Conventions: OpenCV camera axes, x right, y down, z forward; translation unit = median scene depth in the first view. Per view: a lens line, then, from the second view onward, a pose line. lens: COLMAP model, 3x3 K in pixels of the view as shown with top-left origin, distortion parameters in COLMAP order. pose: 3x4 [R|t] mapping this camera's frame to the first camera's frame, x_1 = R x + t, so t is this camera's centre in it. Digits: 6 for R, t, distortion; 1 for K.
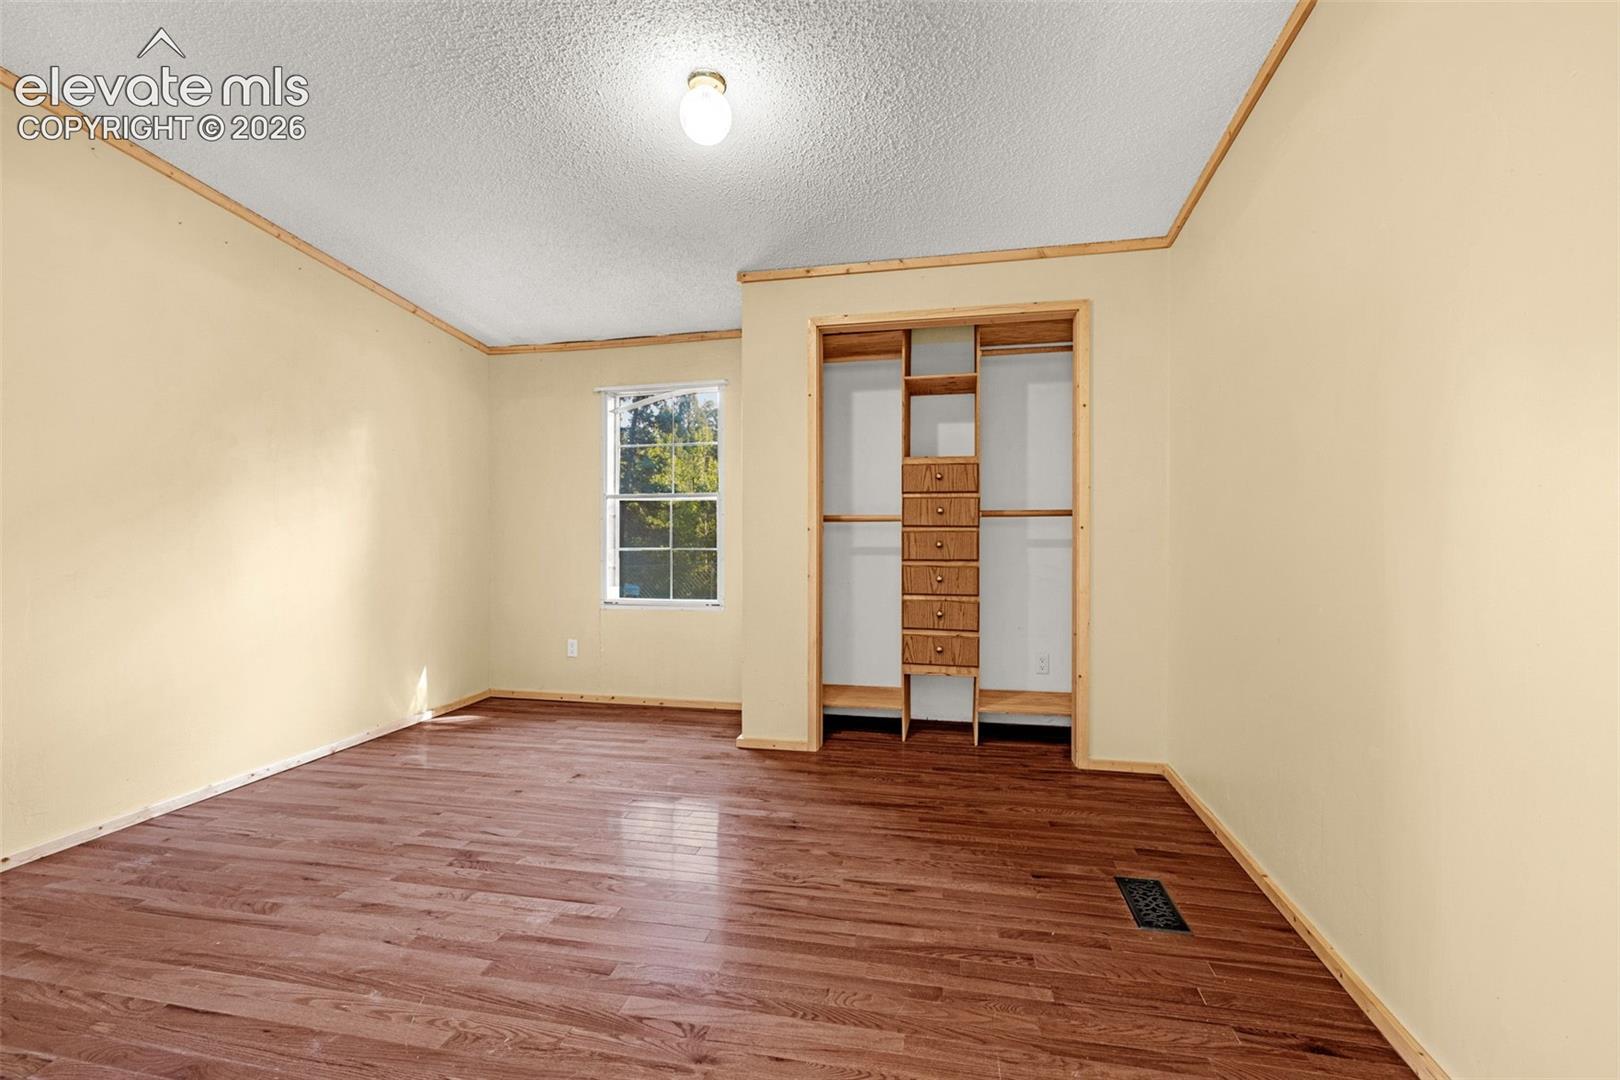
lens RADIAL K [[697.3, 0, 798.7], [0, 697.3, 531.2], [0, 0, 1]] dist [0.000377, 0.000165]
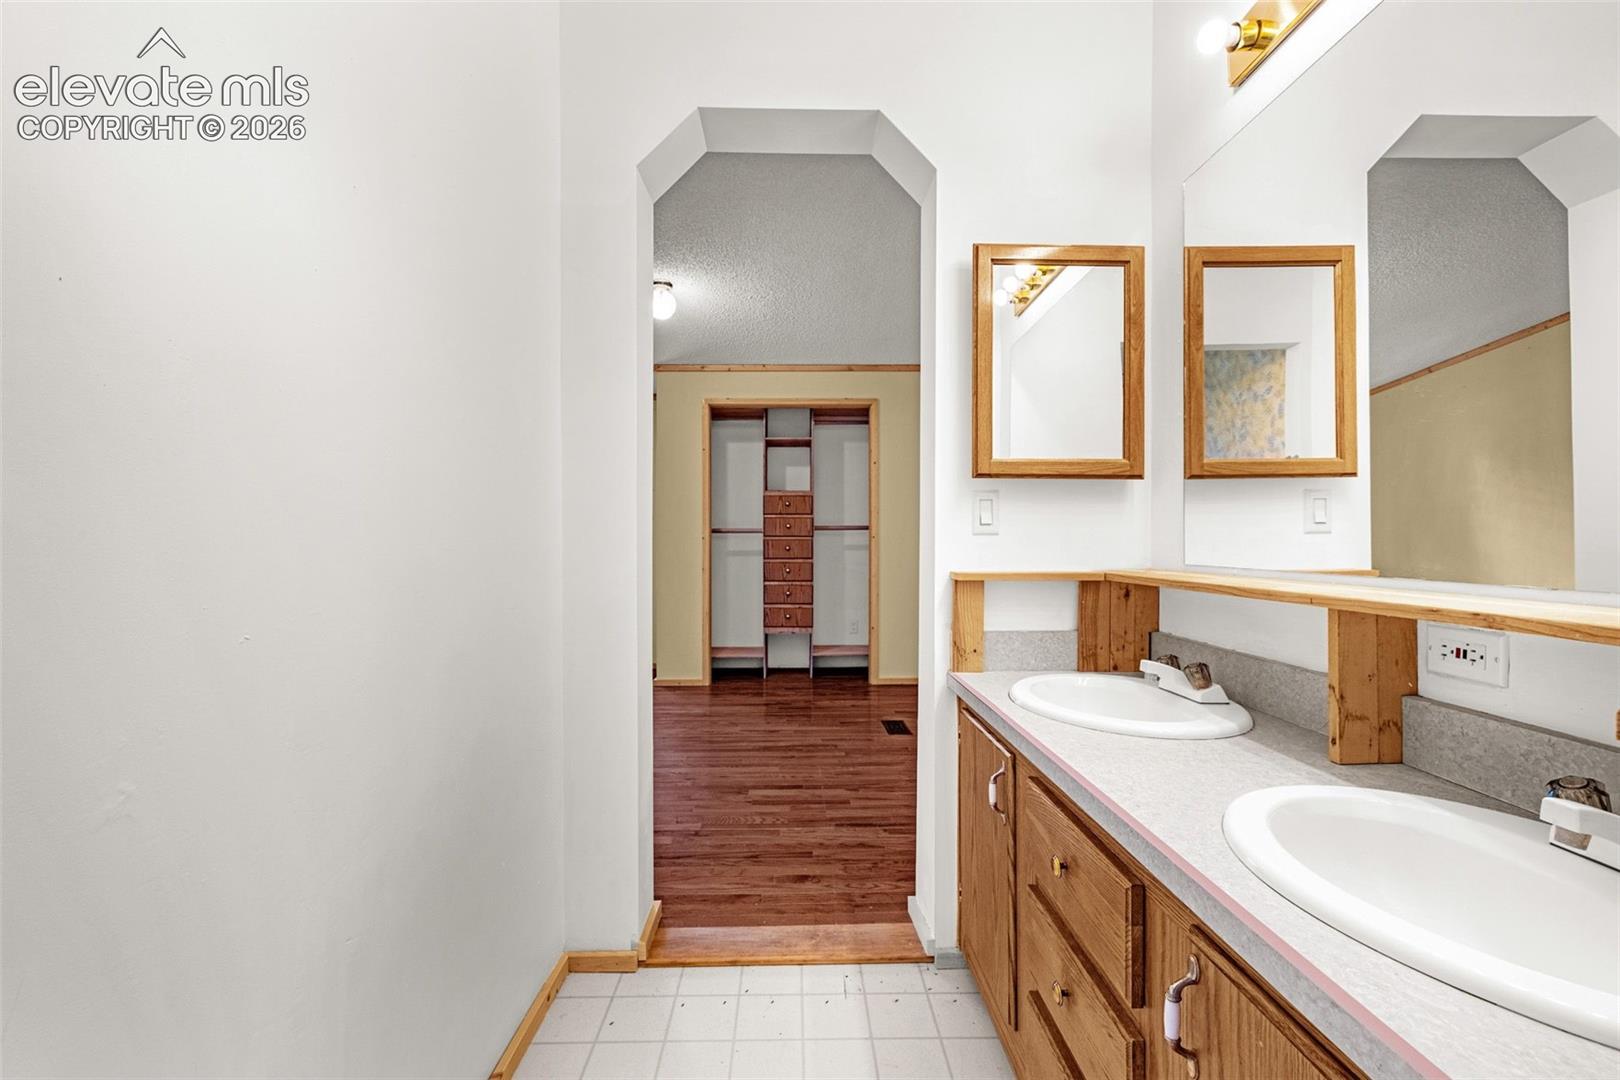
lens RADIAL K [[697.3, 0, 798.7], [0, 697.3, 531.2], [0, 0, 1]] dist [0.000377, 0.000165]
pose [[0.973739, 0.001856, 0.227659, -0.123009], [0.001490, 0.999893, -0.014524, 0.004028], [-0.227661, 0.014482, 0.973633, -0.495327]]
